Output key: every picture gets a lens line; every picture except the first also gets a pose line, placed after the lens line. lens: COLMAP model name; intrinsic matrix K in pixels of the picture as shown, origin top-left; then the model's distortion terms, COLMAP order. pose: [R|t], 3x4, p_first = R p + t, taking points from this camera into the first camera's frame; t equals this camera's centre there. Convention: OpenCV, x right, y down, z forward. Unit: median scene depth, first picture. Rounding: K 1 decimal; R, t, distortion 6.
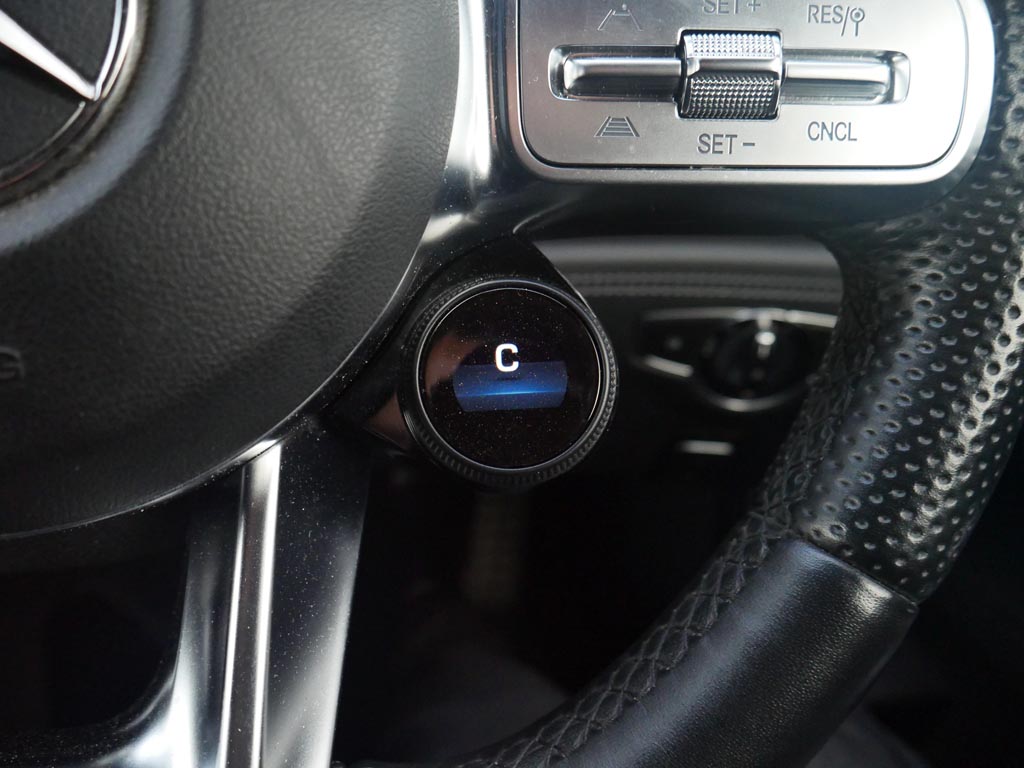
lens RADIAL K [[837.8, 0, 512.0], [0, 837.8, 384.0], [0, 0, 1]] dist [0.000760, -0.004880]
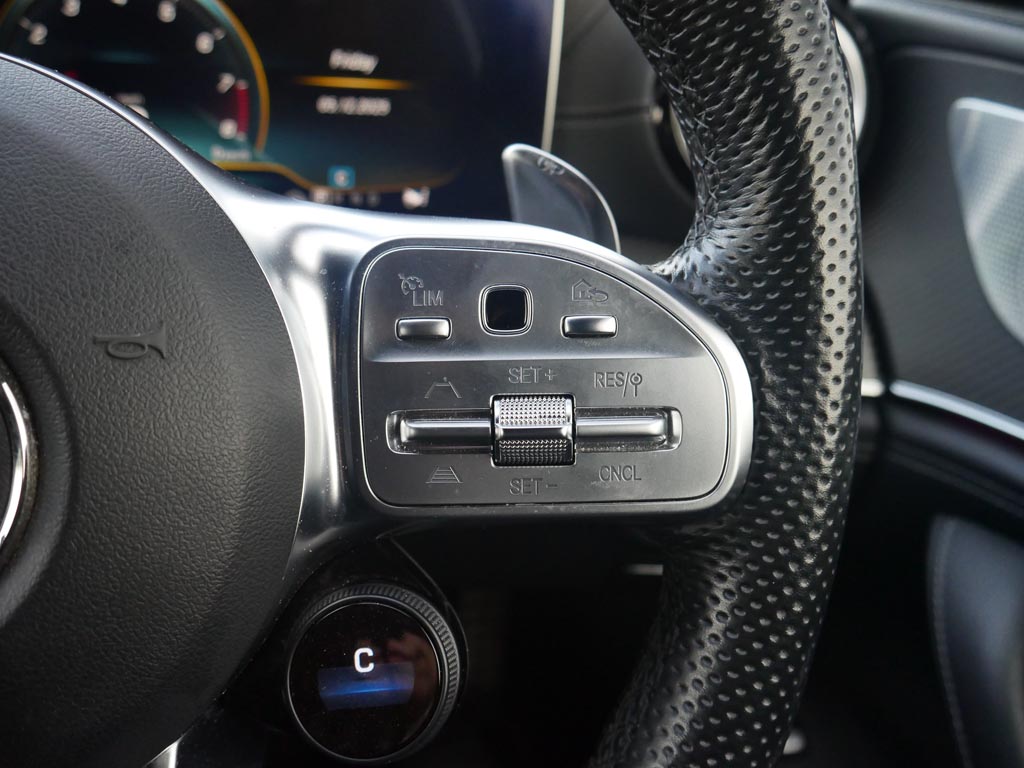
lens RADIAL K [[834.6, 0, 512.0], [0, 834.6, 384.0], [0, 0, 1]] dist [0.005512, 0.007963]
pose [[0.999052, -0.034807, -0.026142, 0.261370], [0.034119, 0.999071, -0.026321, -0.403995], [0.027034, 0.025404, 0.999312, -0.215896]]
